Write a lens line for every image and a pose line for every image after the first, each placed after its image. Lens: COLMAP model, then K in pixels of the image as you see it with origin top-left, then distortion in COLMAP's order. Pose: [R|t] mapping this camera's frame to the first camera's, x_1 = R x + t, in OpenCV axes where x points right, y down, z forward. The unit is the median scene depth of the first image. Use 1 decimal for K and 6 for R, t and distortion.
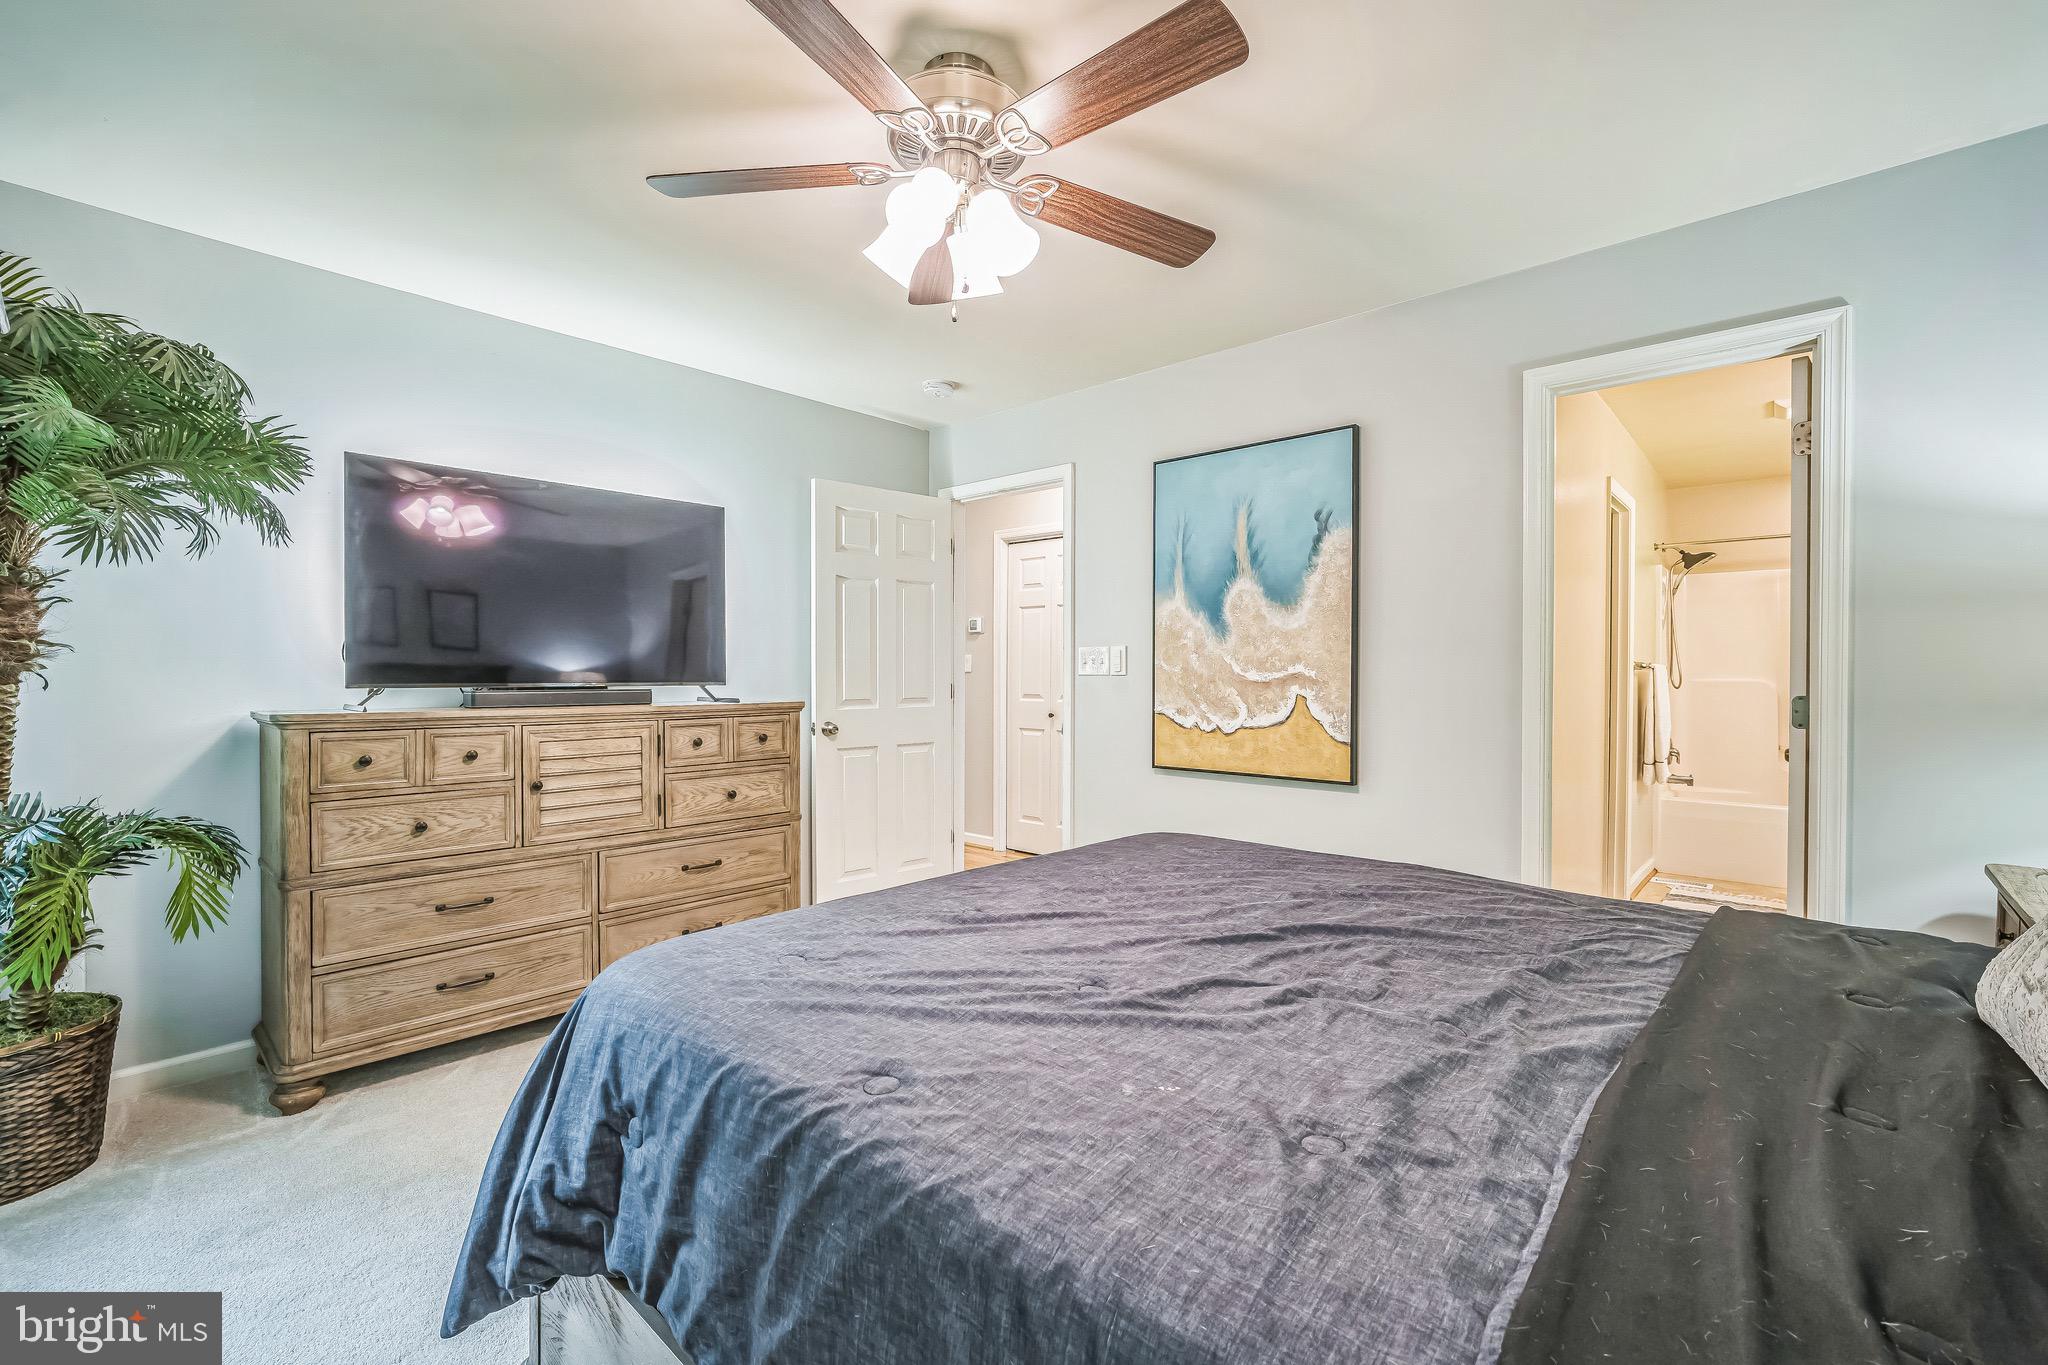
lens RADIAL K [[887.6, 0, 1026.0], [0, 887.6, 685.0], [0, 0, 1]] dist [-0.017747, 0.008828]
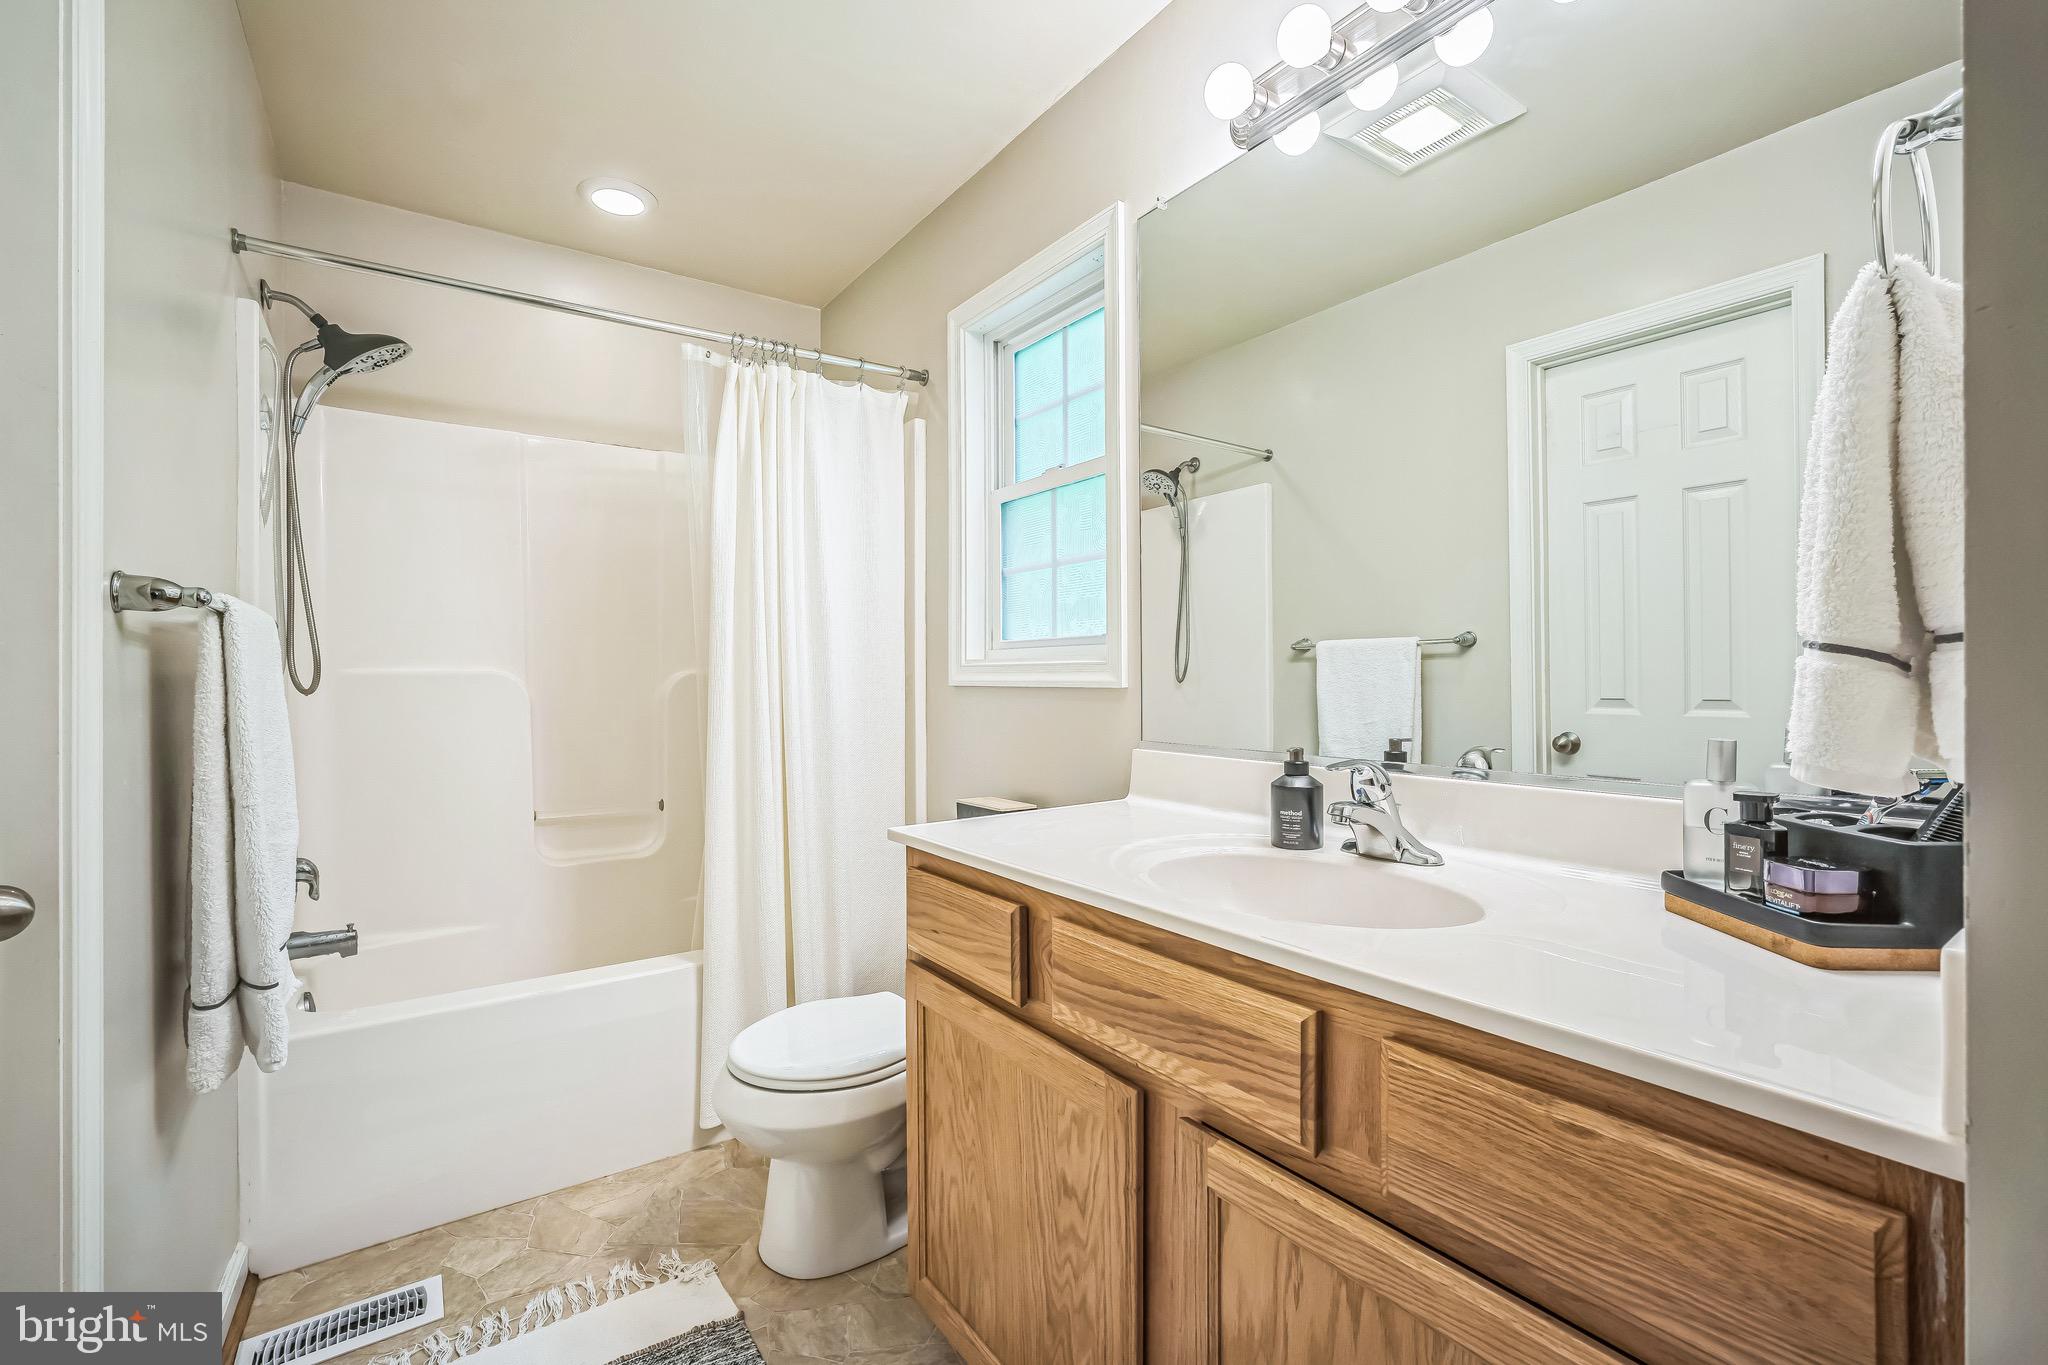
lens RADIAL K [[887.6, 0, 1023.4], [0, 887.6, 684.3], [0, 0, 1]] dist [-0.017747, 0.008828]
pose [[0.226827, -0.002990, 0.973931, 0.459829], [0.009105, 0.999958, 0.000950, 0.004998], [-0.973893, 0.008652, 0.226845, 0.641006]]
